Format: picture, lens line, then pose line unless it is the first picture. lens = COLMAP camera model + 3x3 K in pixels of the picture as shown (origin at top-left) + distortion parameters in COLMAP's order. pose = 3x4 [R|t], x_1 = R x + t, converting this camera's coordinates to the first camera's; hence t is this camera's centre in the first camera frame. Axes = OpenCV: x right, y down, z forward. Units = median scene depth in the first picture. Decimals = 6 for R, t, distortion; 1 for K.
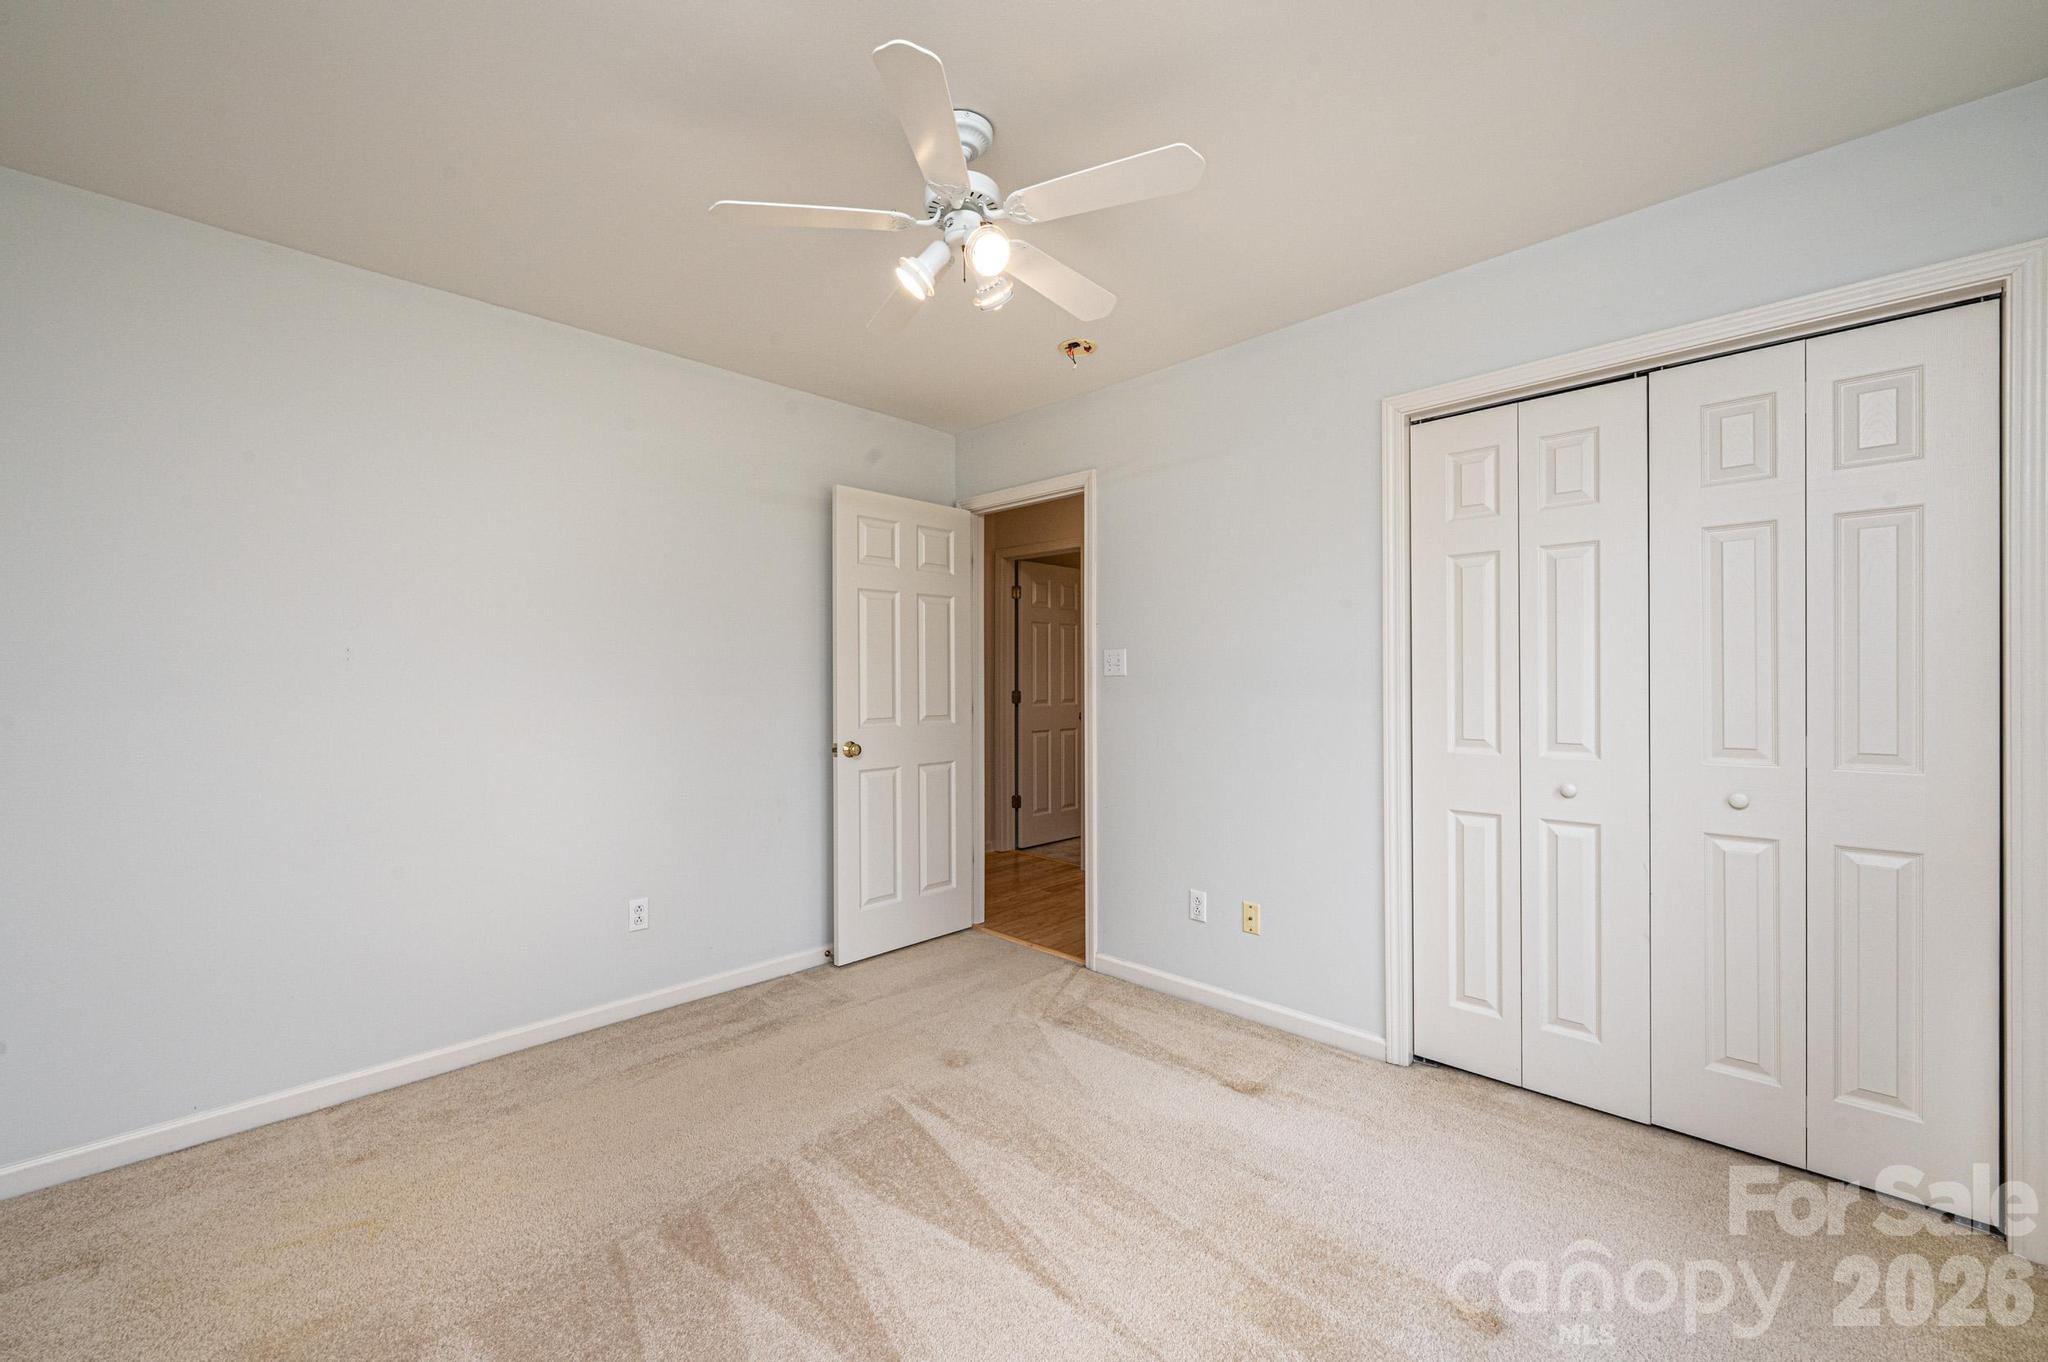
lens RADIAL K [[812.4, 0, 1036.6], [0, 812.4, 687.4], [0, 0, 1]] dist [-0.000831, 0.000522]
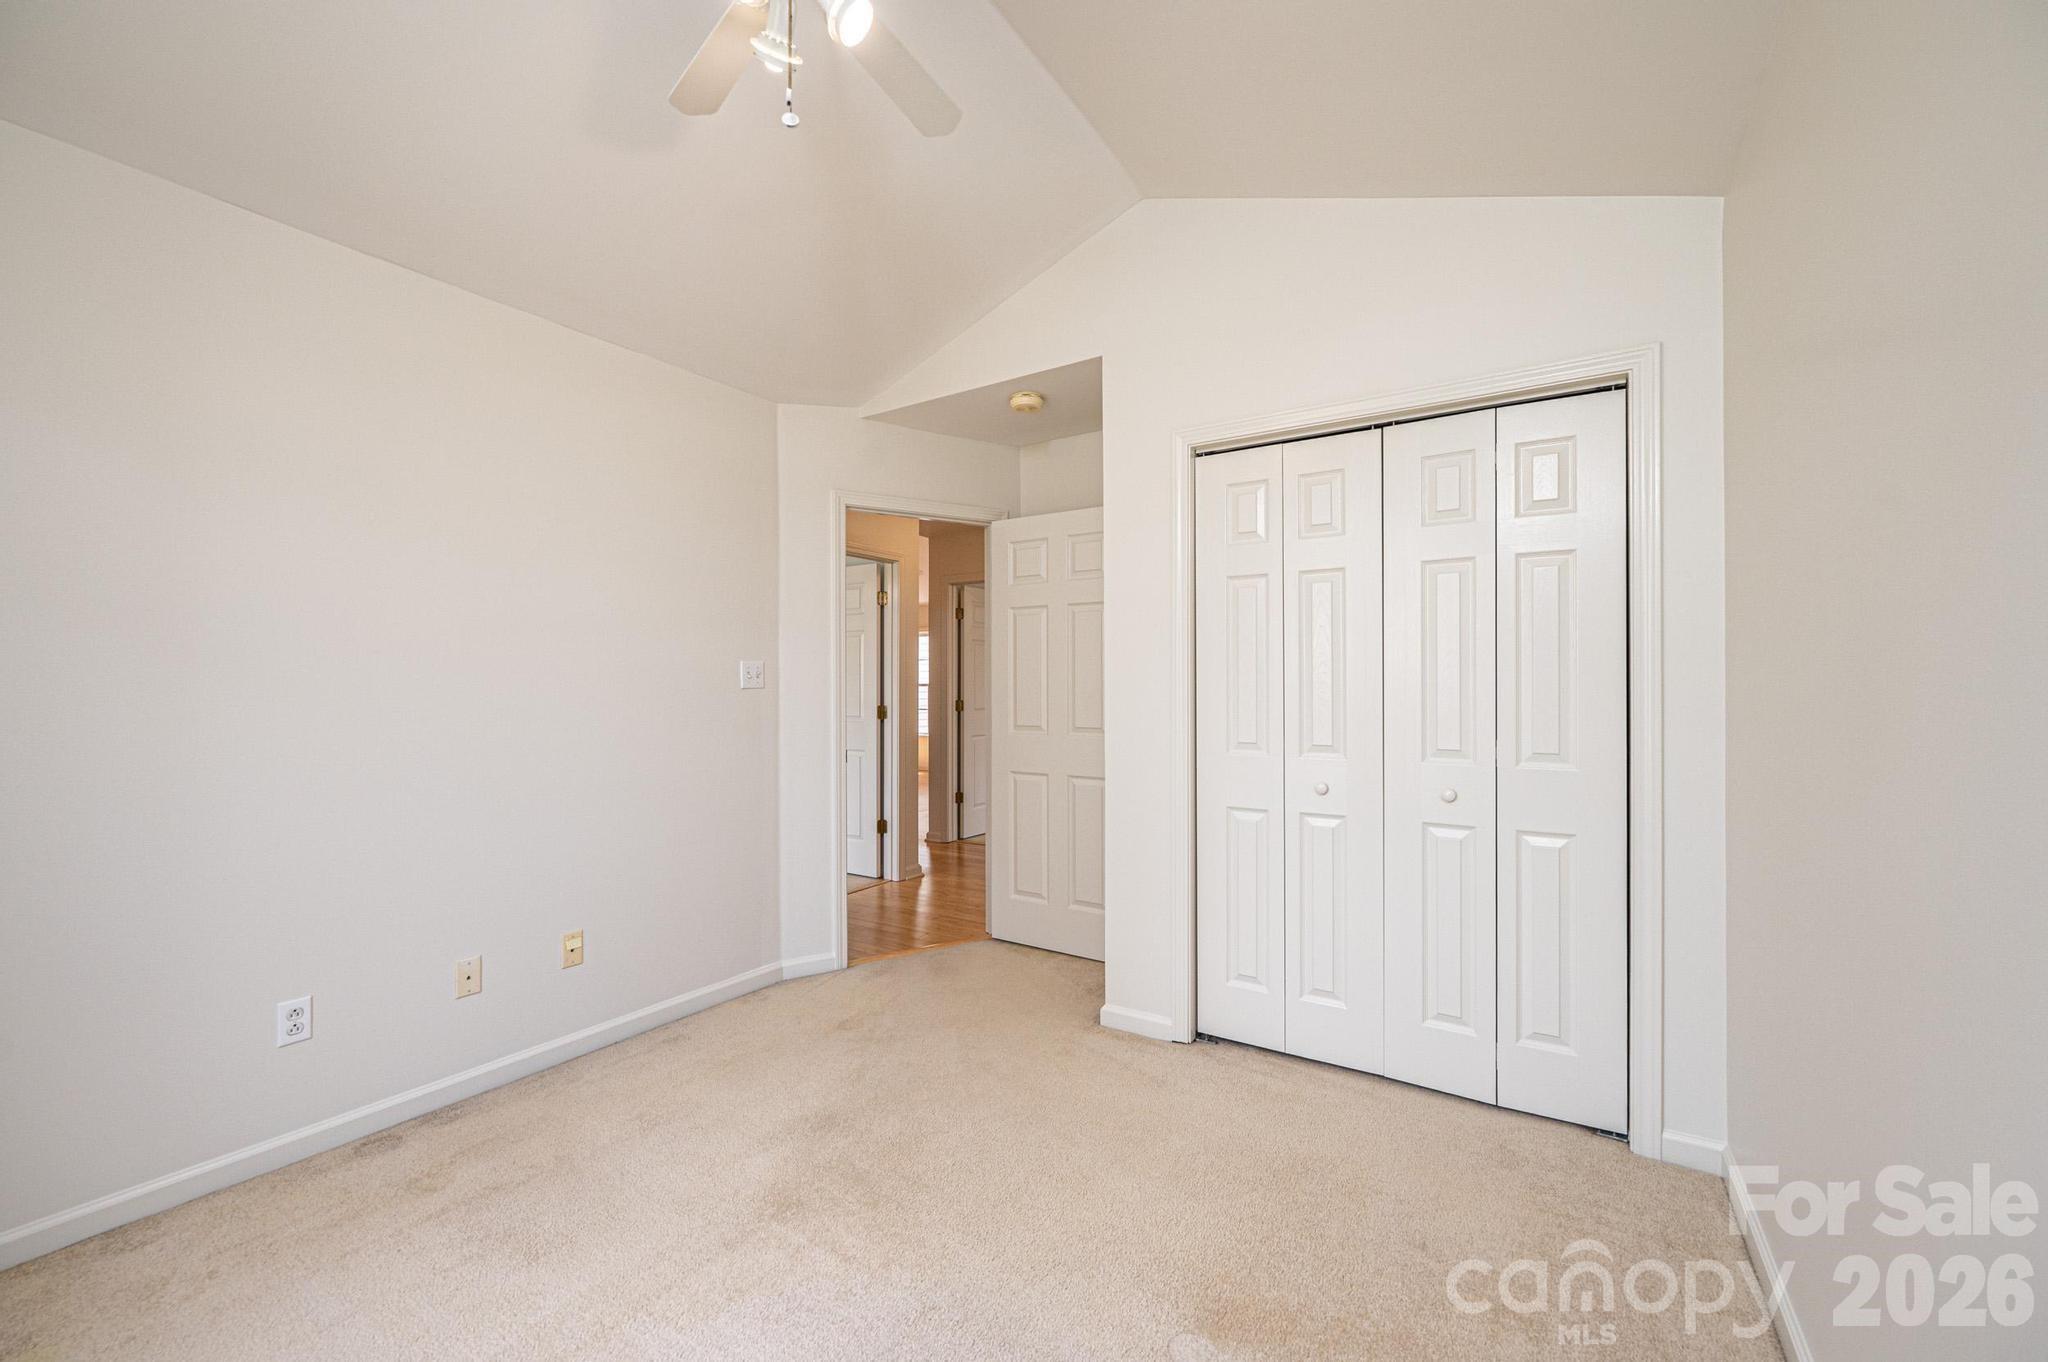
lens RADIAL K [[812.4, 0, 1027.6], [0, 812.4, 682.6], [0, 0, 1]] dist [-0.000831, 0.000522]
pose [[0.982580, 0.010061, 0.185566, 0.048319], [-0.007567, 0.999871, -0.014142, -0.000204], [-0.185684, 0.012492, 0.982530, -0.046769]]
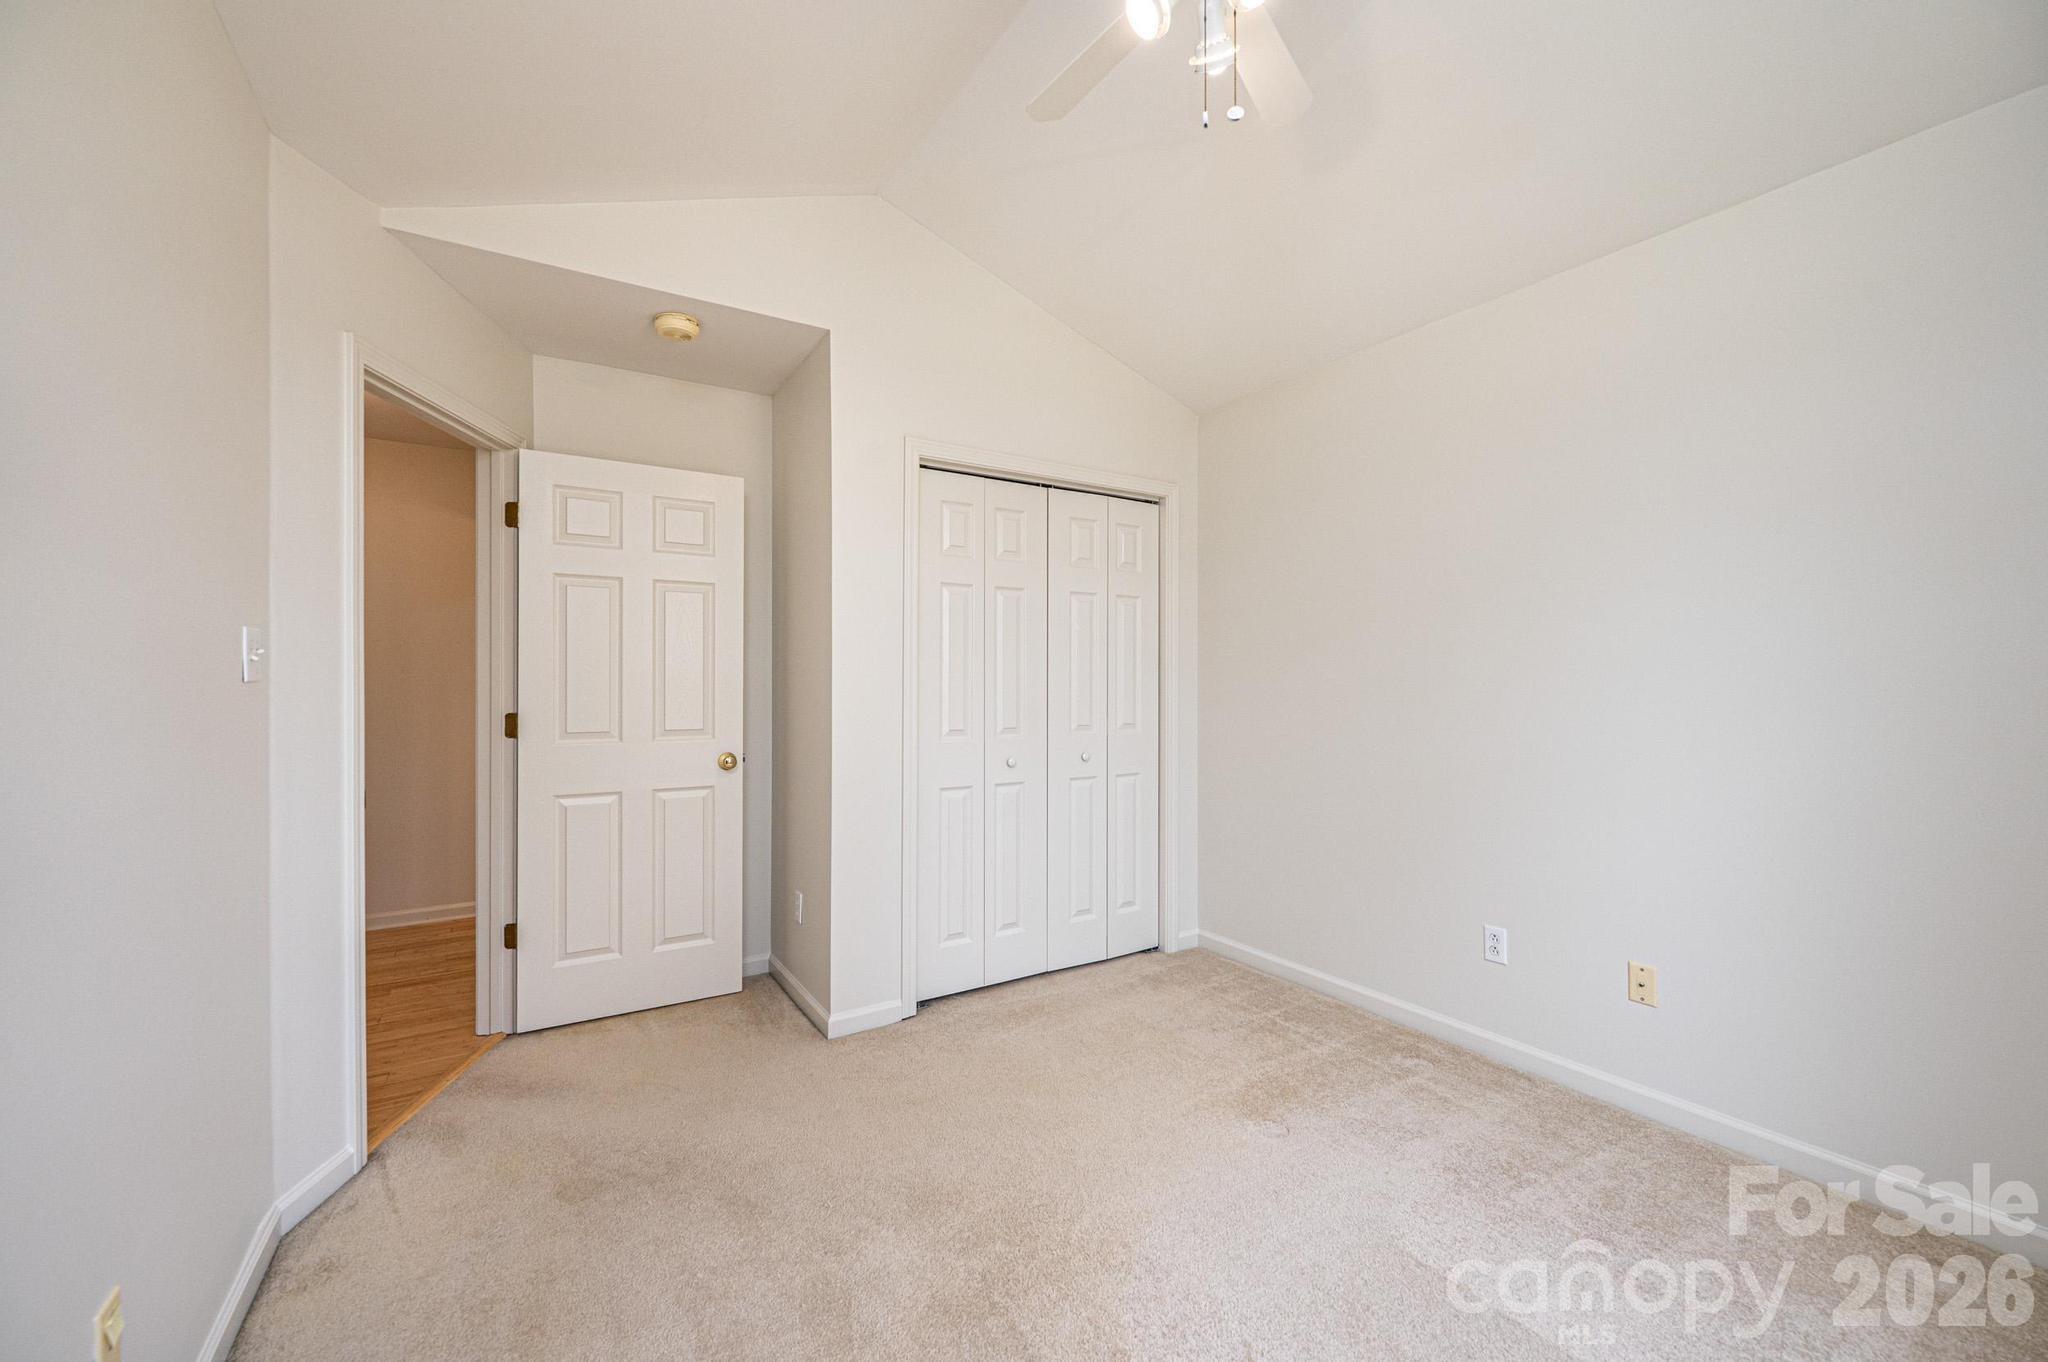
lens RADIAL K [[812.4, 0, 1022.2], [0, 812.4, 685.0], [0, 0, 1]] dist [-0.000831, 0.000522]
pose [[0.246406, 0.007044, 0.969141, -0.854021], [0.007026, 0.999934, -0.009054, 0.007066], [-0.969141, 0.009040, 0.246340, 0.750732]]
